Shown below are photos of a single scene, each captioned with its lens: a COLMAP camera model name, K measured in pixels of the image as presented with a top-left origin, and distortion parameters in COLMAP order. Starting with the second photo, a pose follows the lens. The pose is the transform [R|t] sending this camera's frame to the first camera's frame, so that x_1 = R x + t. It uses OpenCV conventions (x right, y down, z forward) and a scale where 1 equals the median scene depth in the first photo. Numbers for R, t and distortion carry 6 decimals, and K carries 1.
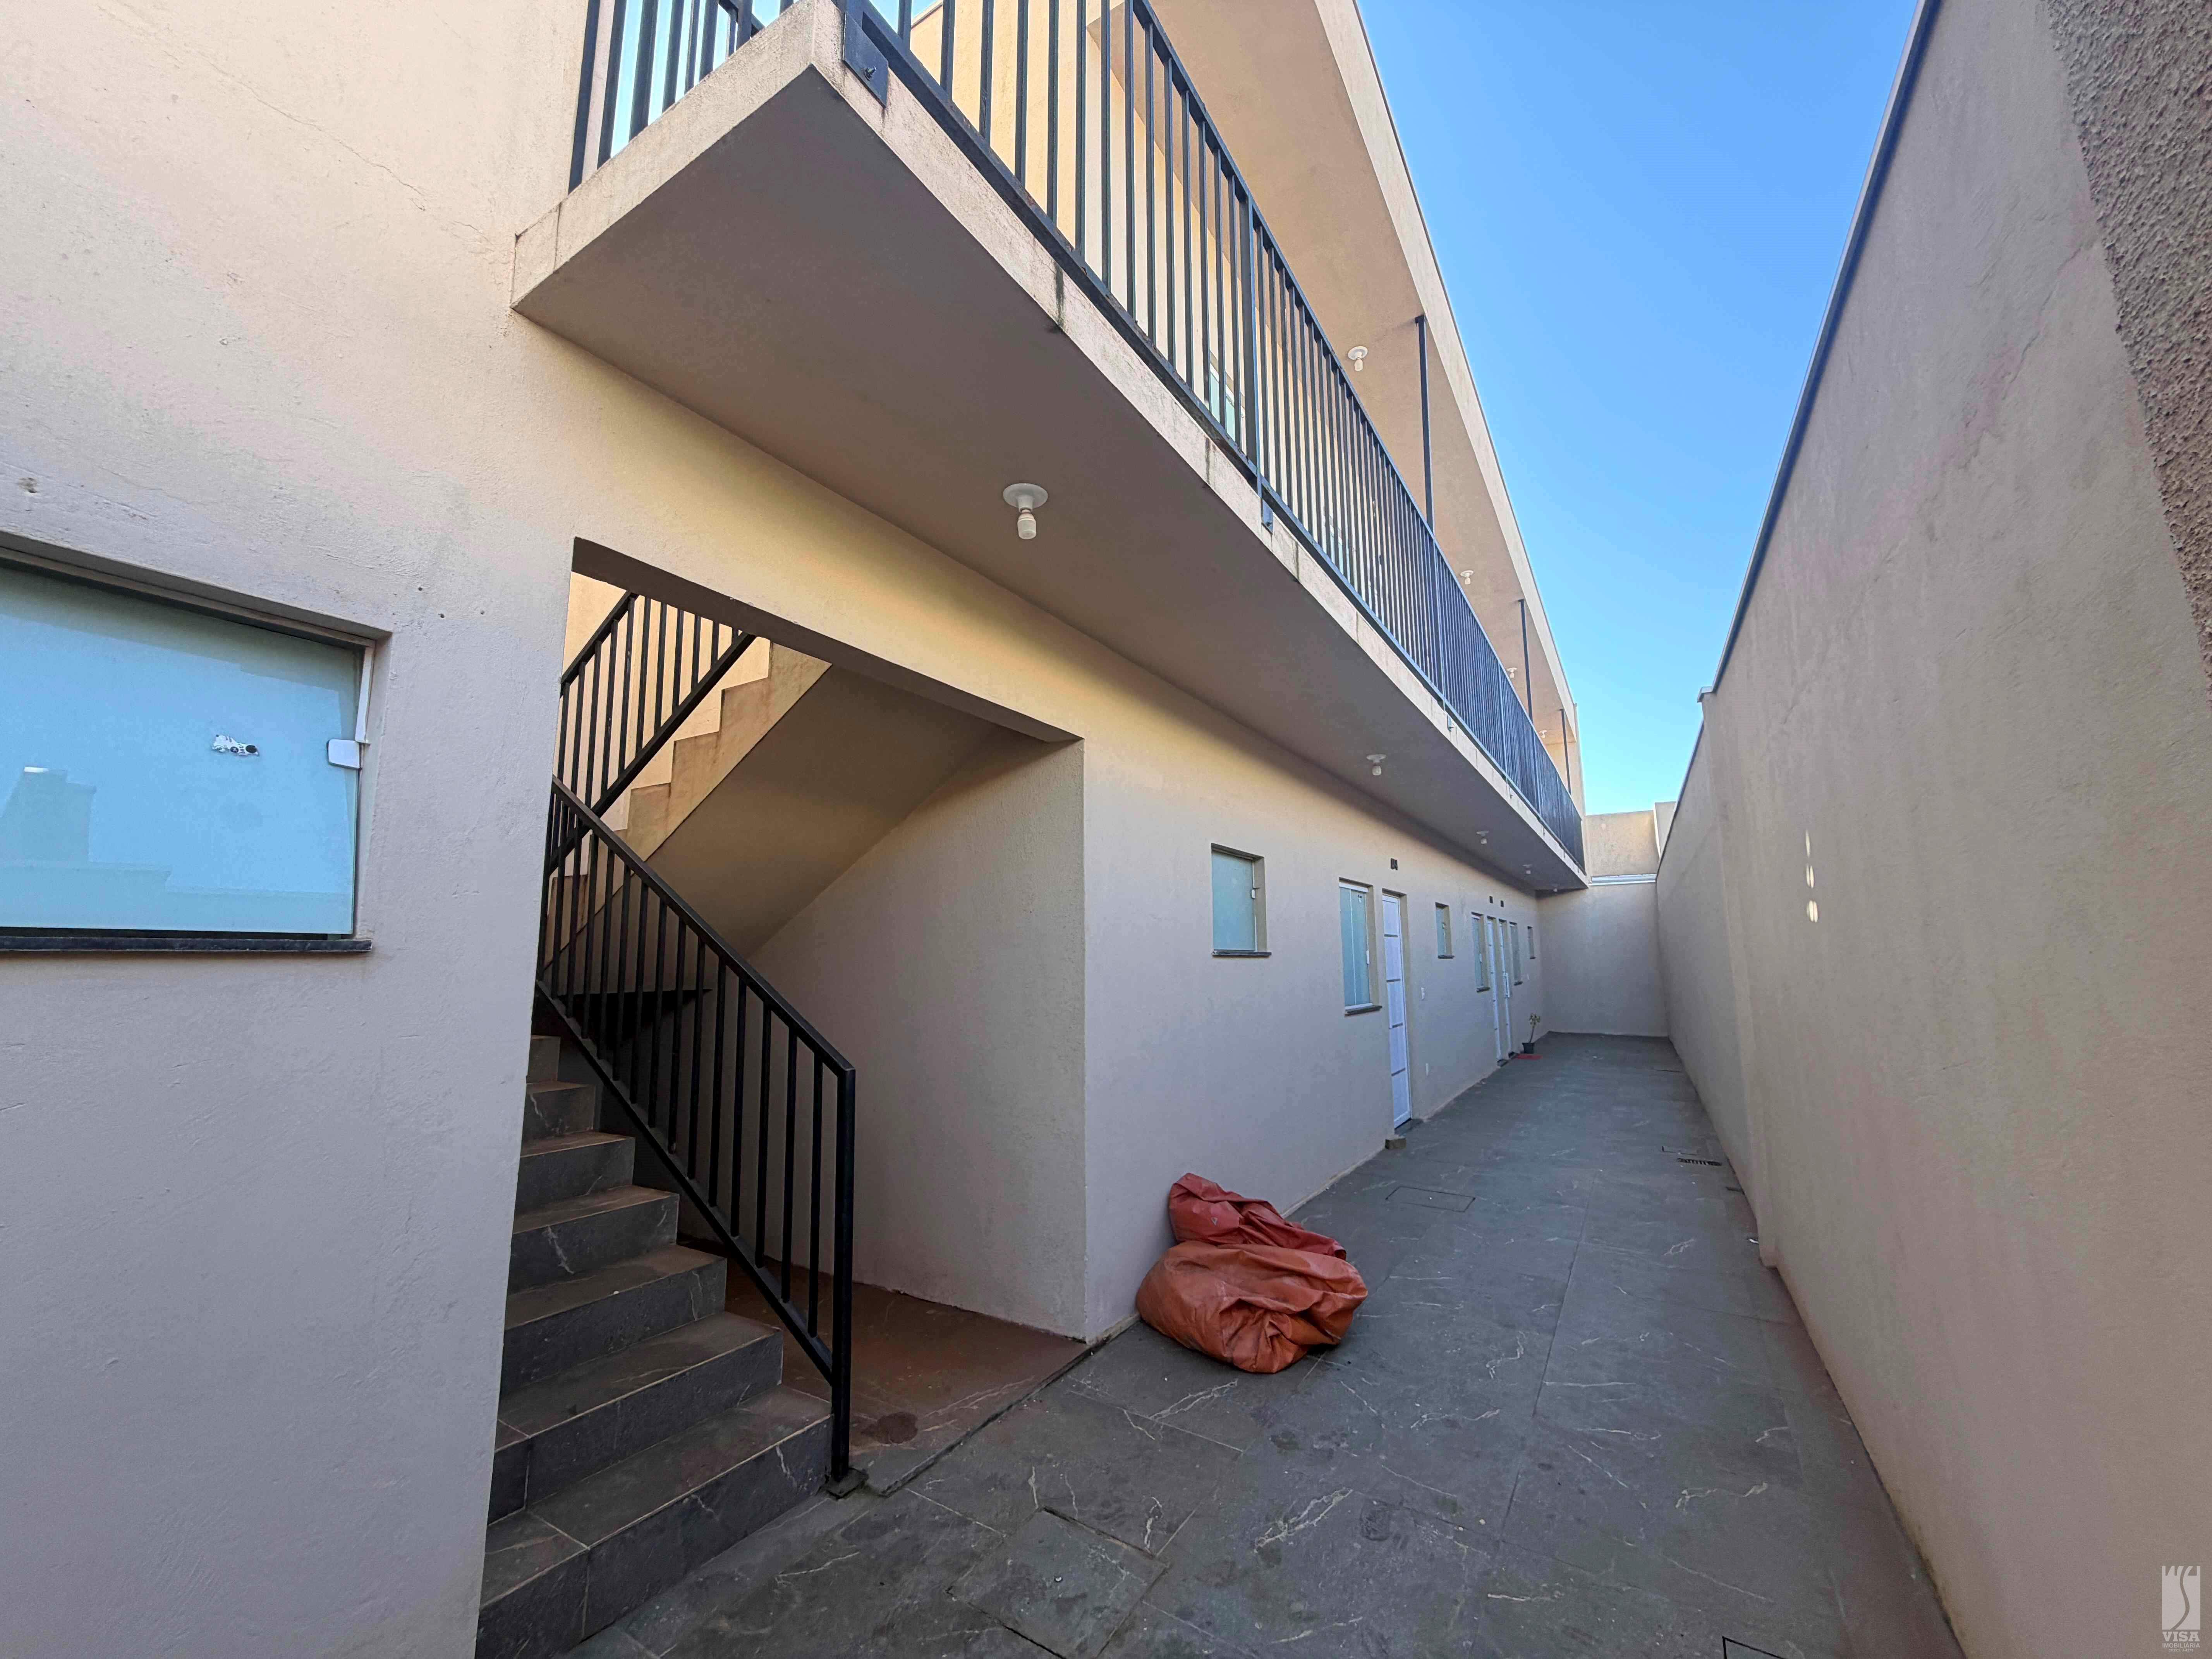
lens RADIAL K [[879.9, 0, 1106.8], [0, 879.9, 840.9], [0, 0, 1]] dist [0.006515, -0.001162]
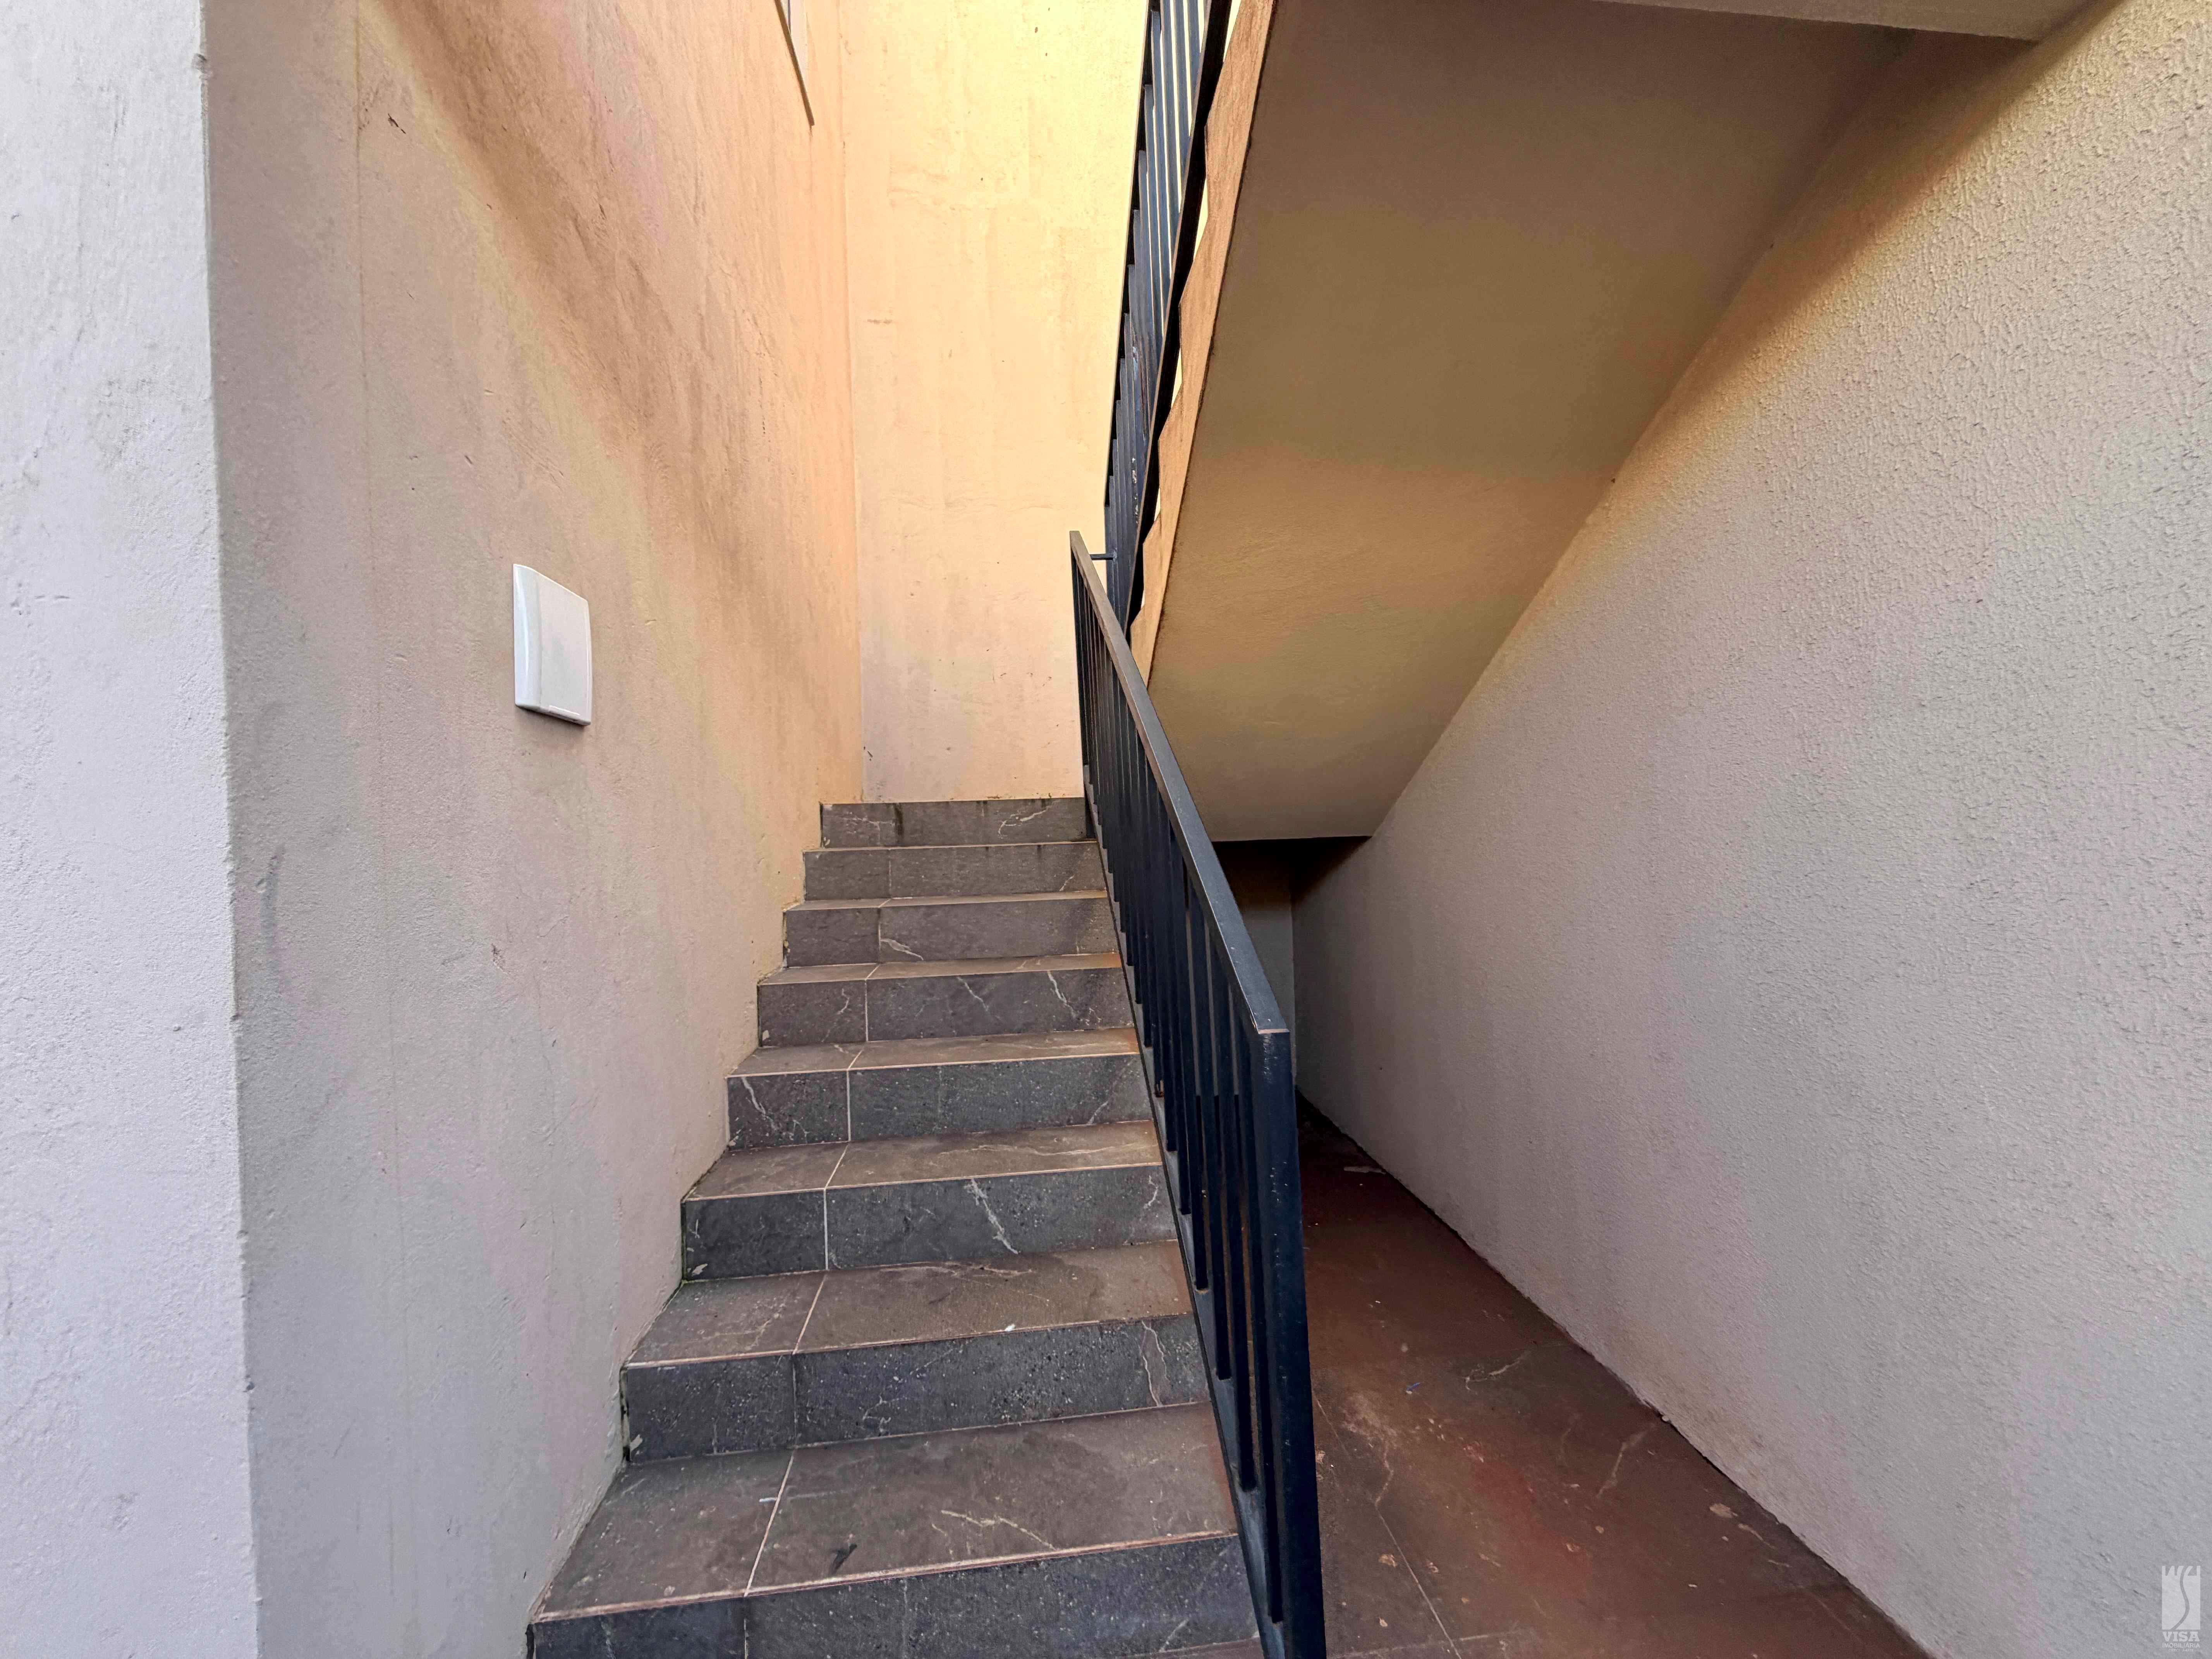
lens RADIAL K [[879.9, 0, 1111.3], [0, 879.9, 828.6], [0, 0, 1]] dist [0.006515, -0.001162]
pose [[0.619675, -0.017610, -0.784661, -0.034650], [0.136085, 0.987016, 0.085319, 0.126565], [0.772971, -0.159651, 0.614026, 0.694188]]
